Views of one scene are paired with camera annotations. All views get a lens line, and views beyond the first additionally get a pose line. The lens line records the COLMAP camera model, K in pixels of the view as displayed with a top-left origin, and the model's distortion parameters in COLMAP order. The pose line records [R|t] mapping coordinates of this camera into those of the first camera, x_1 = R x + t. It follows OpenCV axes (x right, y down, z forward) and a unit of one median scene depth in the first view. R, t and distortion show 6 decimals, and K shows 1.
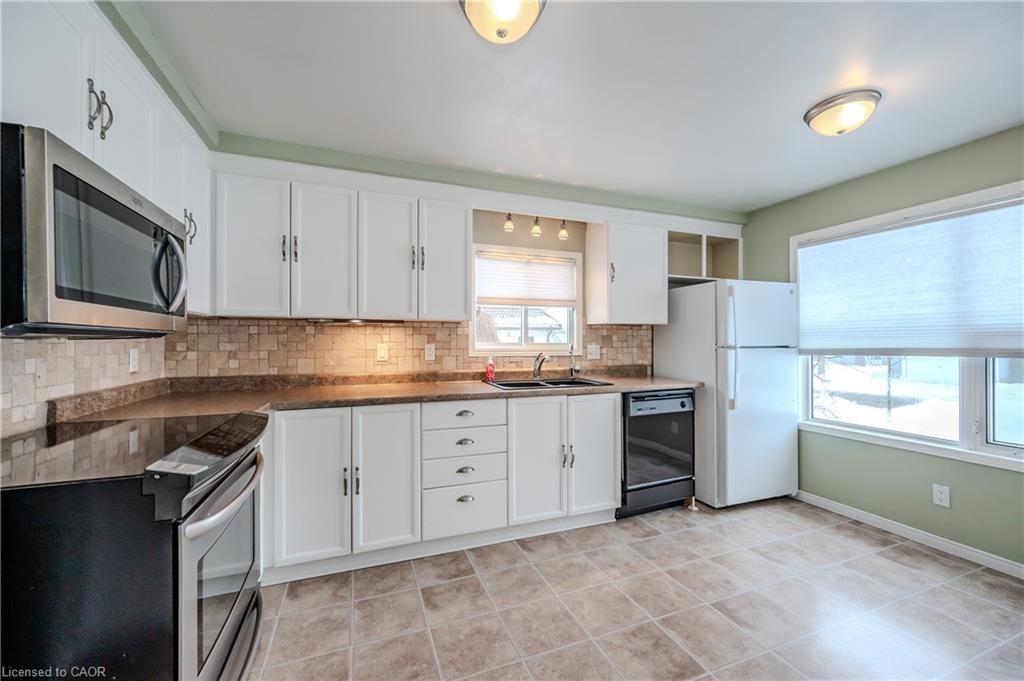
lens RADIAL K [[410.3, 0, 512.0], [0, 410.3, 340.5], [0, 0, 1]] dist [0.000919, 0.000017]
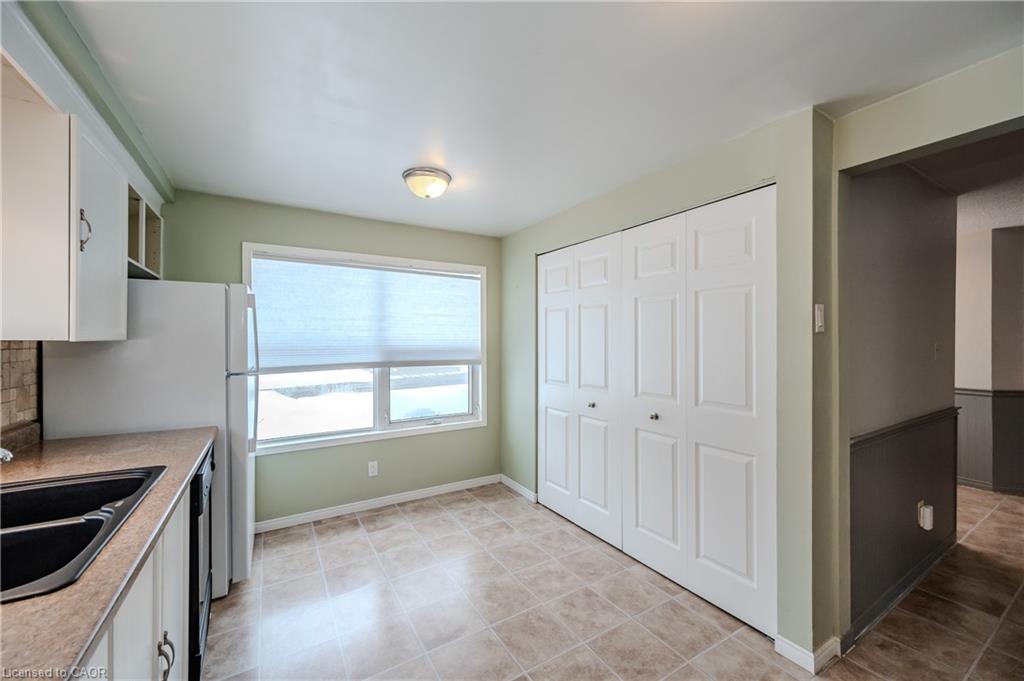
lens RADIAL K [[400.6, 0, 512.0], [0, 400.6, 340.5], [0, 0, 1]] dist [0.000541, 0.000025]
pose [[-0.179977, -0.000344, 0.983671, -0.339917], [0.000410, 1.000000, 0.000425, -0.050774], [-0.983671, 0.000480, -0.179977, 0.729065]]
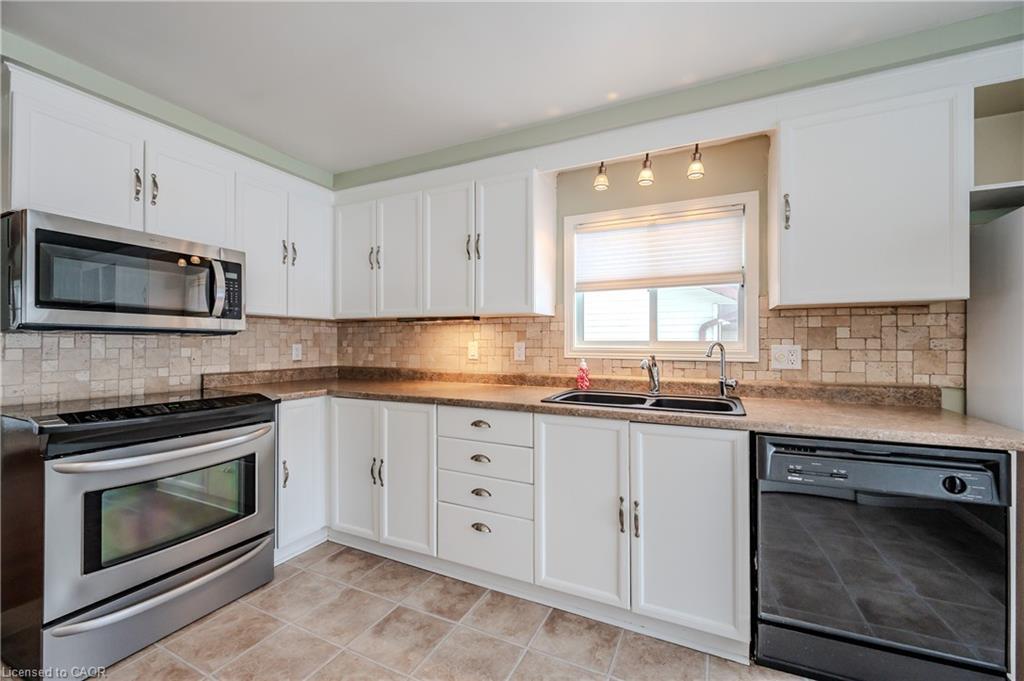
lens RADIAL K [[408.4, 0, 512.2], [0, 408.4, 343.7], [0, 0, 1]] dist [-0.000820, -0.000154]
pose [[0.678384, 0.000962, -0.734707, 0.467218], [-0.001150, 0.999999, 0.000248, 0.012862], [0.734706, 0.000676, 0.678385, 0.425867]]
